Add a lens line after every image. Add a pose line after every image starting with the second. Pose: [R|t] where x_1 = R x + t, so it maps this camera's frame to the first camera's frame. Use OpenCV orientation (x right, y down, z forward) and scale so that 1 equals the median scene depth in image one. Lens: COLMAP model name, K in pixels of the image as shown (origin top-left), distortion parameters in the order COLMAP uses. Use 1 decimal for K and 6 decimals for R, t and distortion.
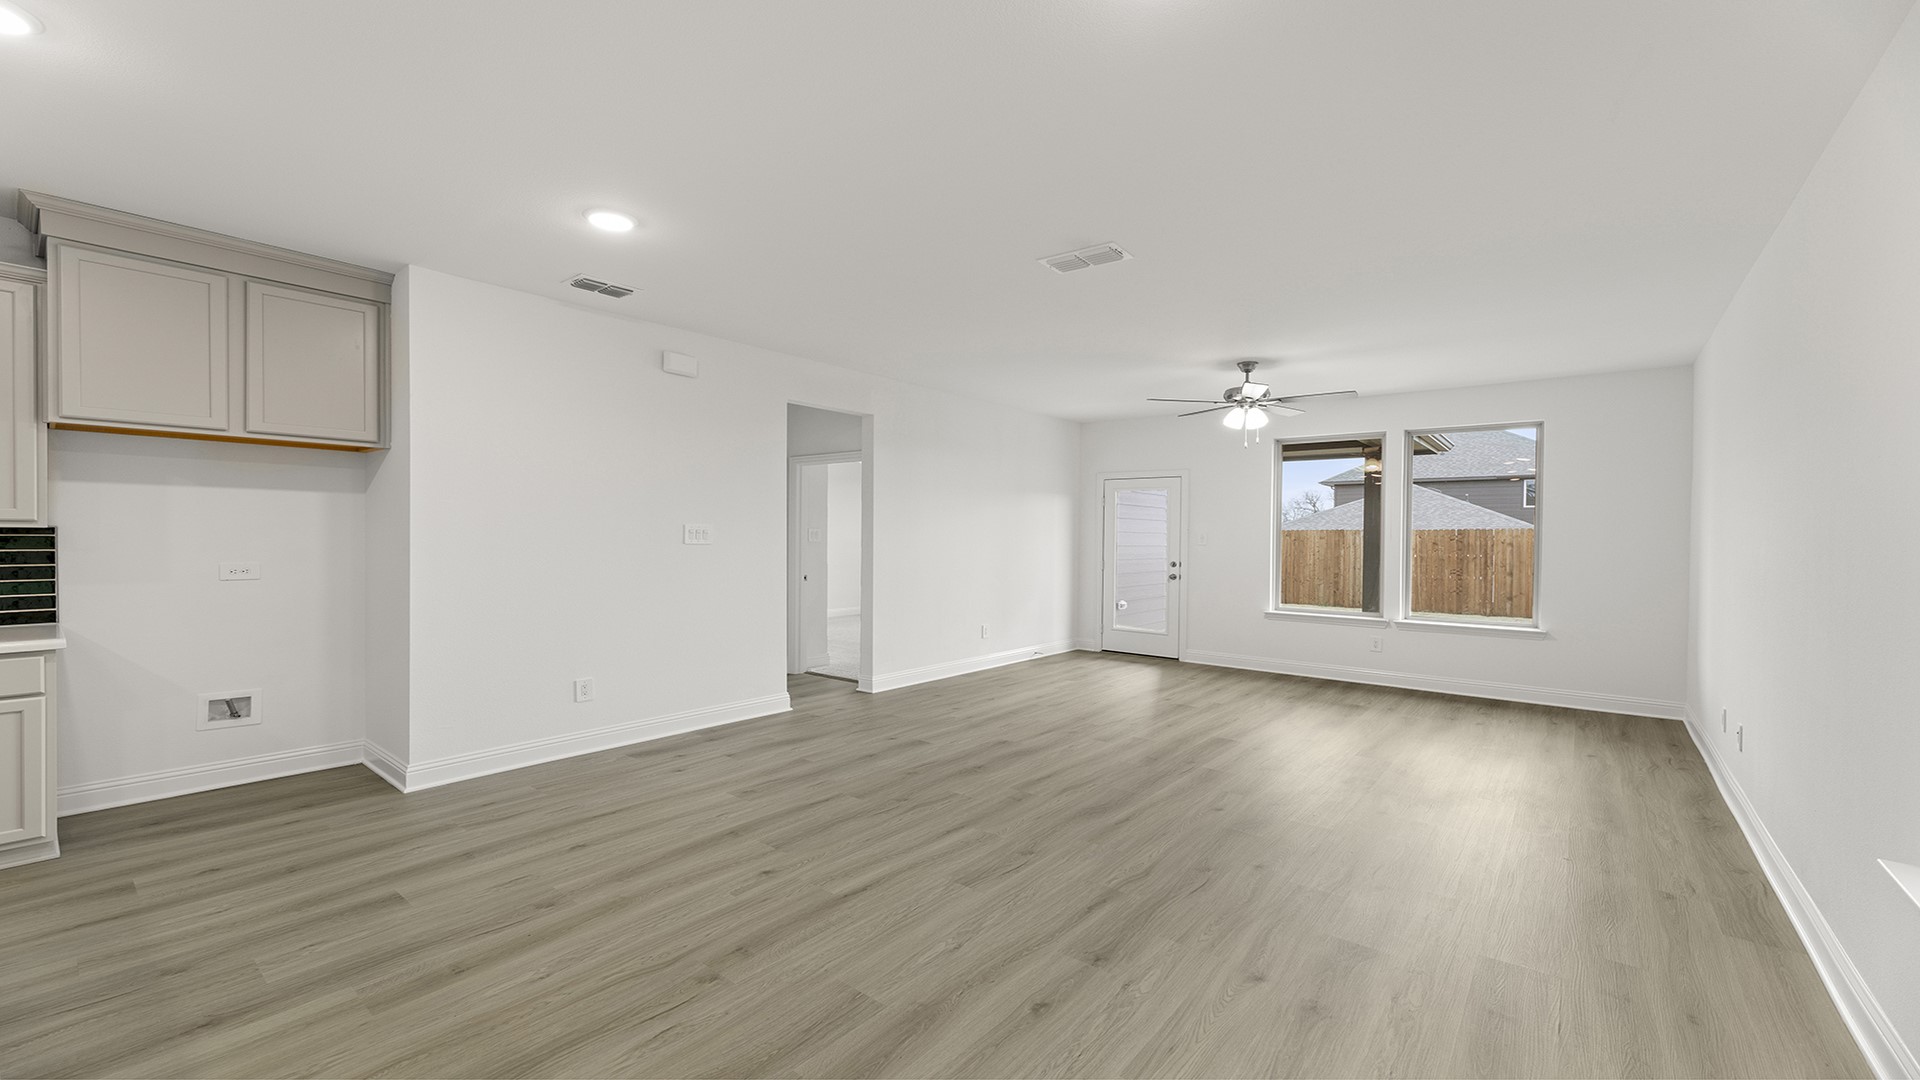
lens RADIAL K [[763.0, 0, 964.3], [0, 763.0, 541.5], [0, 0, 1]] dist [0.000888, 0.000564]
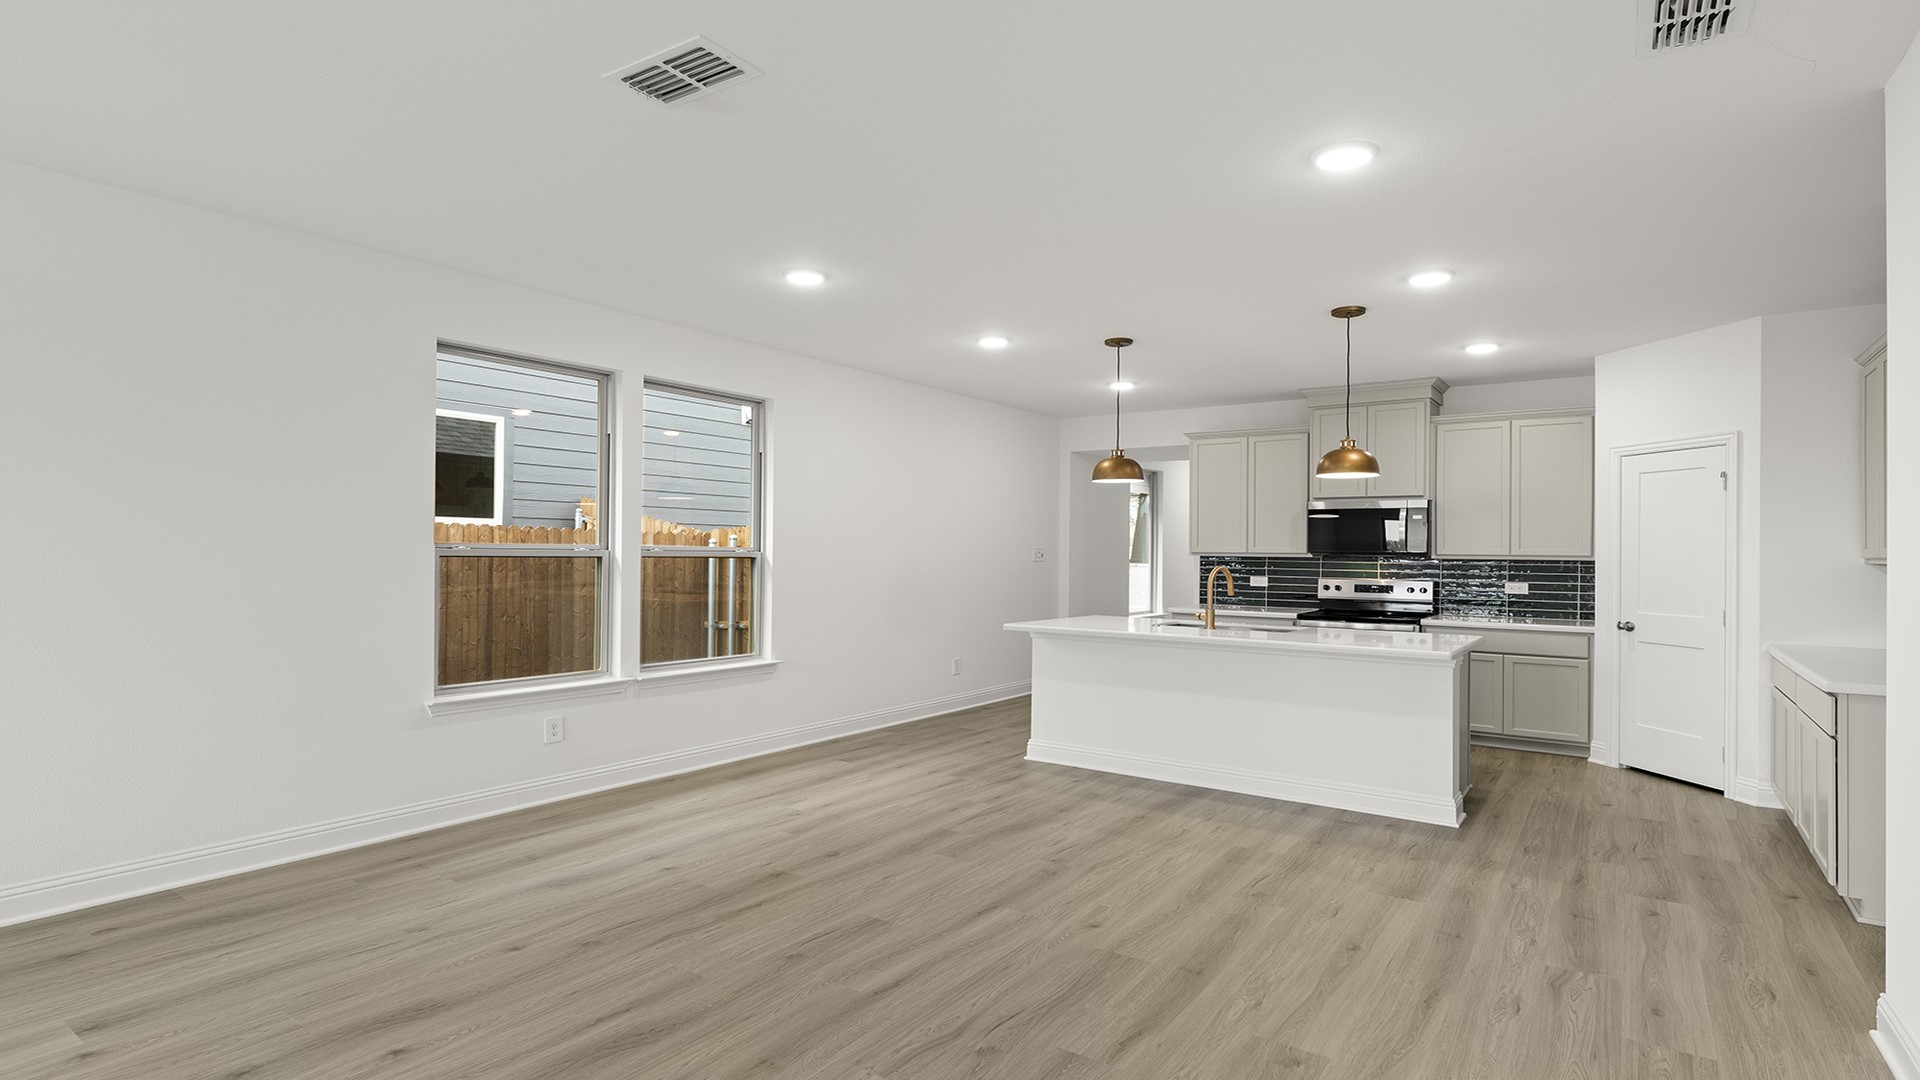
lens RADIAL K [[953.4, 0, 965.4], [0, 953.4, 539.8], [0, 0, 1]] dist [0.000382, 0.000032]
pose [[-0.997432, -0.022595, -0.067963, -0.008995], [-0.022201, 0.999732, -0.006549, -0.010026], [0.068093, -0.005023, -0.997666, 1.145751]]
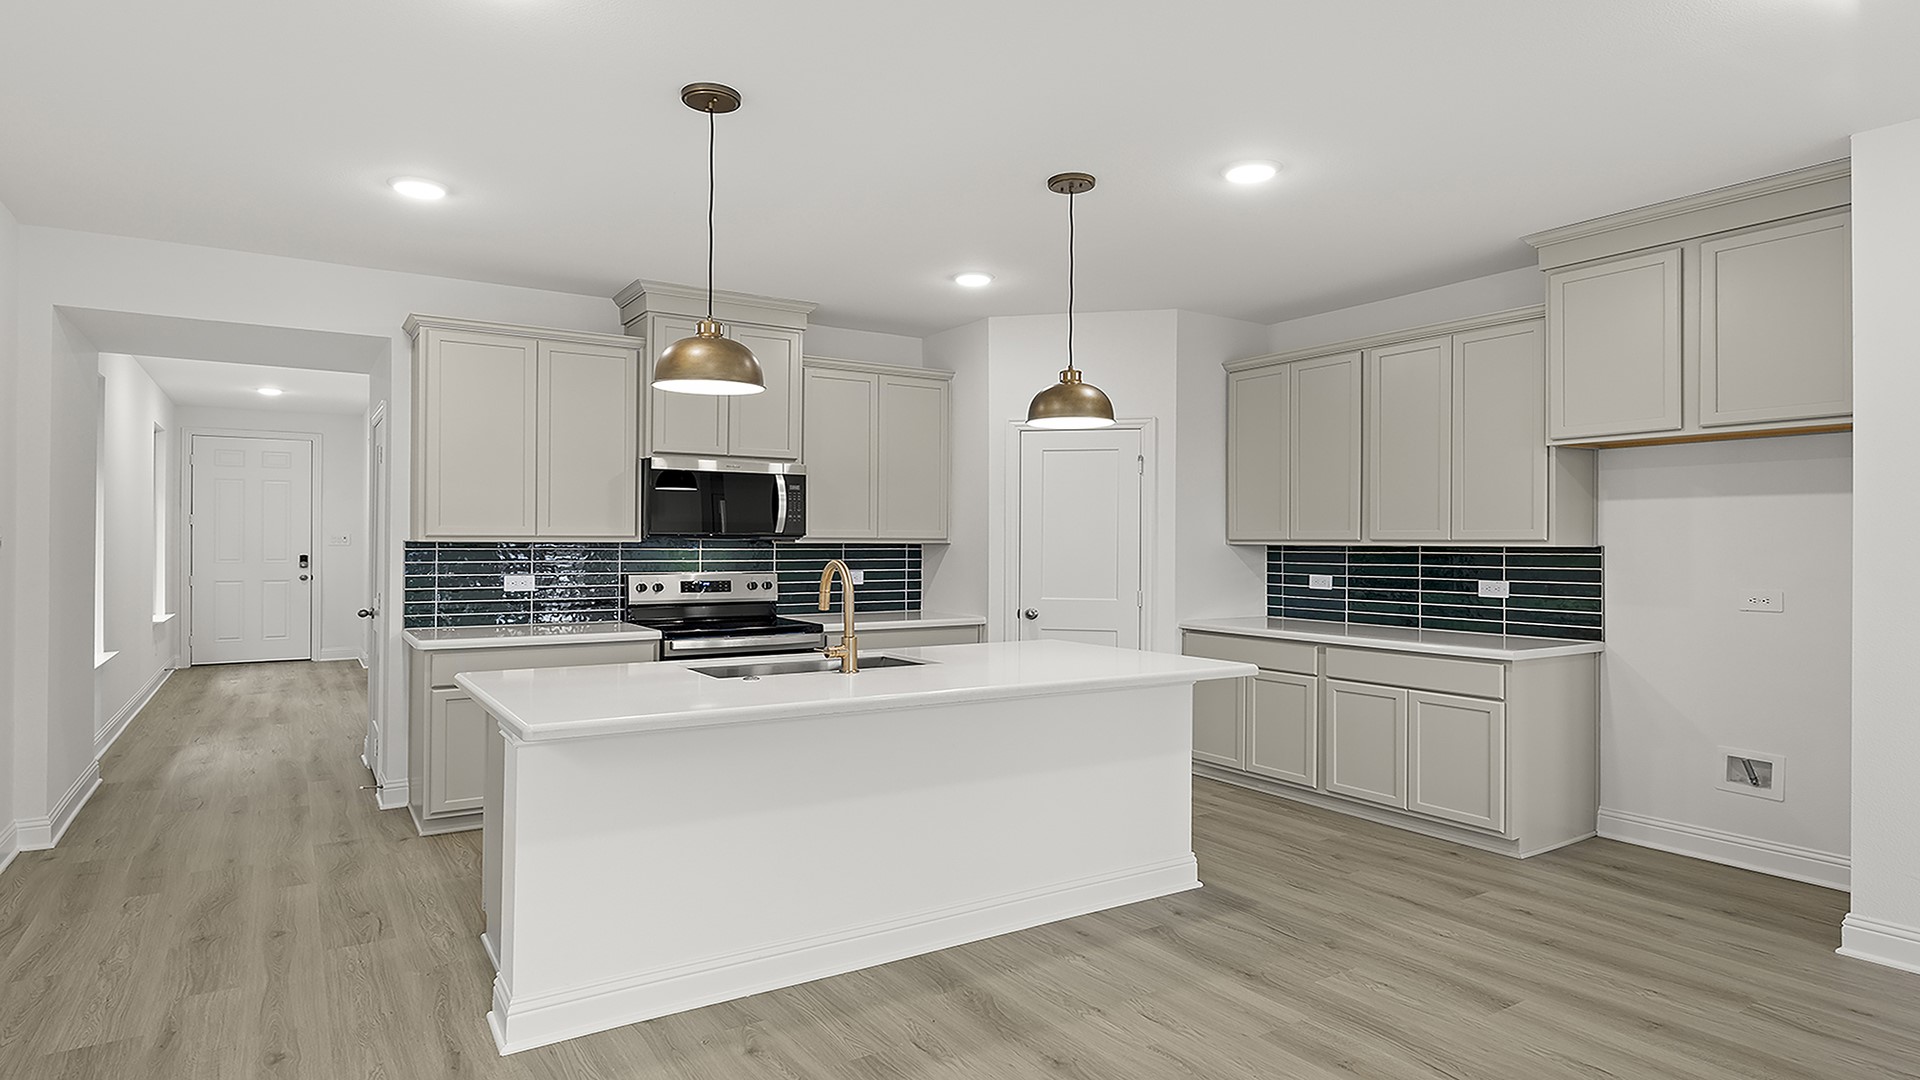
lens RADIAL K [[1050.4, 0, 960.0], [0, 1050.4, 540.0], [0, 0, 1]] dist [-0.003032, -0.001006]
pose [[-0.314057, -0.014687, -0.949291, 0.241021], [-0.013389, 0.999849, -0.011040, -0.000383], [0.949310, 0.009243, -0.314206, 0.394343]]
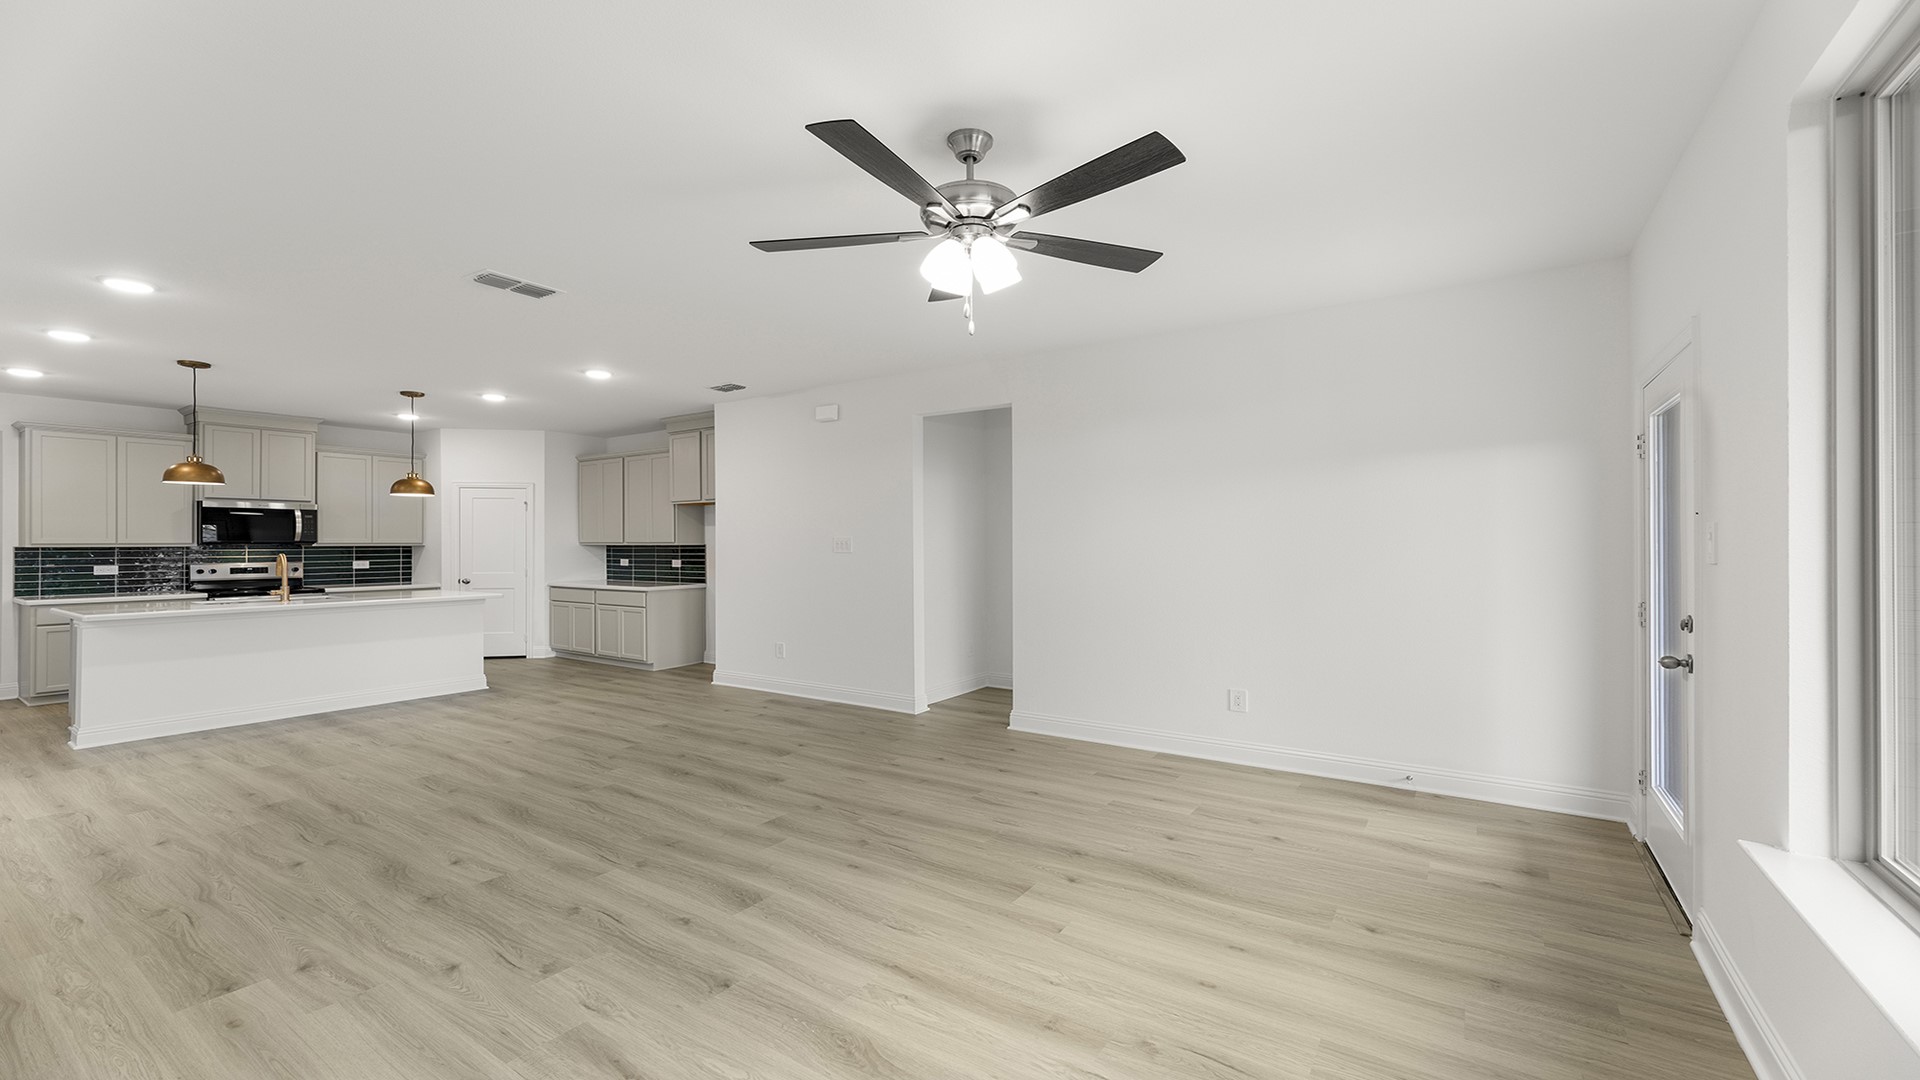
lens RADIAL K [[763.0, 0, 964.3], [0, 763.0, 541.5], [0, 0, 1]] dist [0.000888, 0.000564]
pose [[0.091062, -0.012615, -0.995765, 0.837470], [-0.002151, 0.999915, -0.012864, 0.000462], [0.995843, 0.003313, 0.091027, 1.003293]]
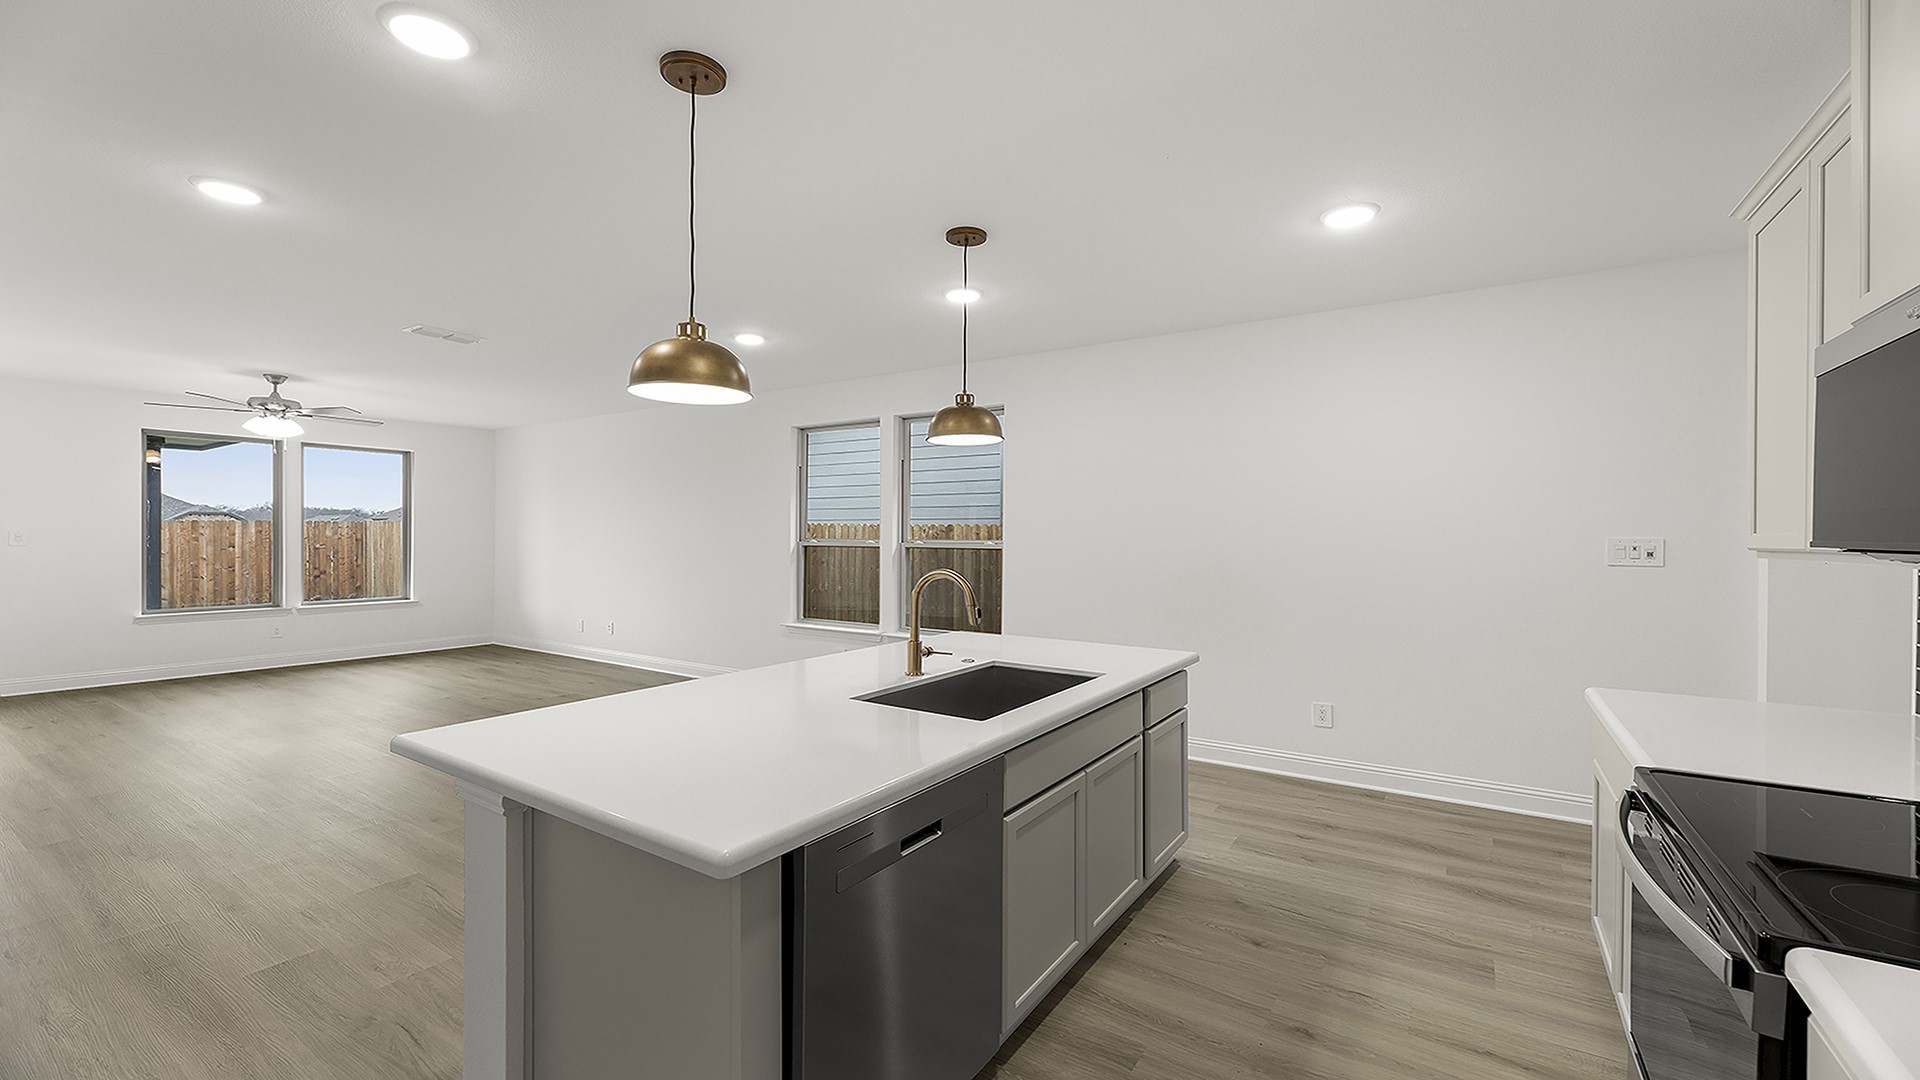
lens RADIAL K [[763.0, 0, 964.3], [0, 763.0, 541.5], [0, 0, 1]] dist [0.000888, 0.000564]
pose [[-0.098647, -0.018804, 0.994945, -0.838924], [0.001252, 0.999818, 0.019020, -0.020441], [-0.995122, 0.003121, -0.098606, 0.144721]]
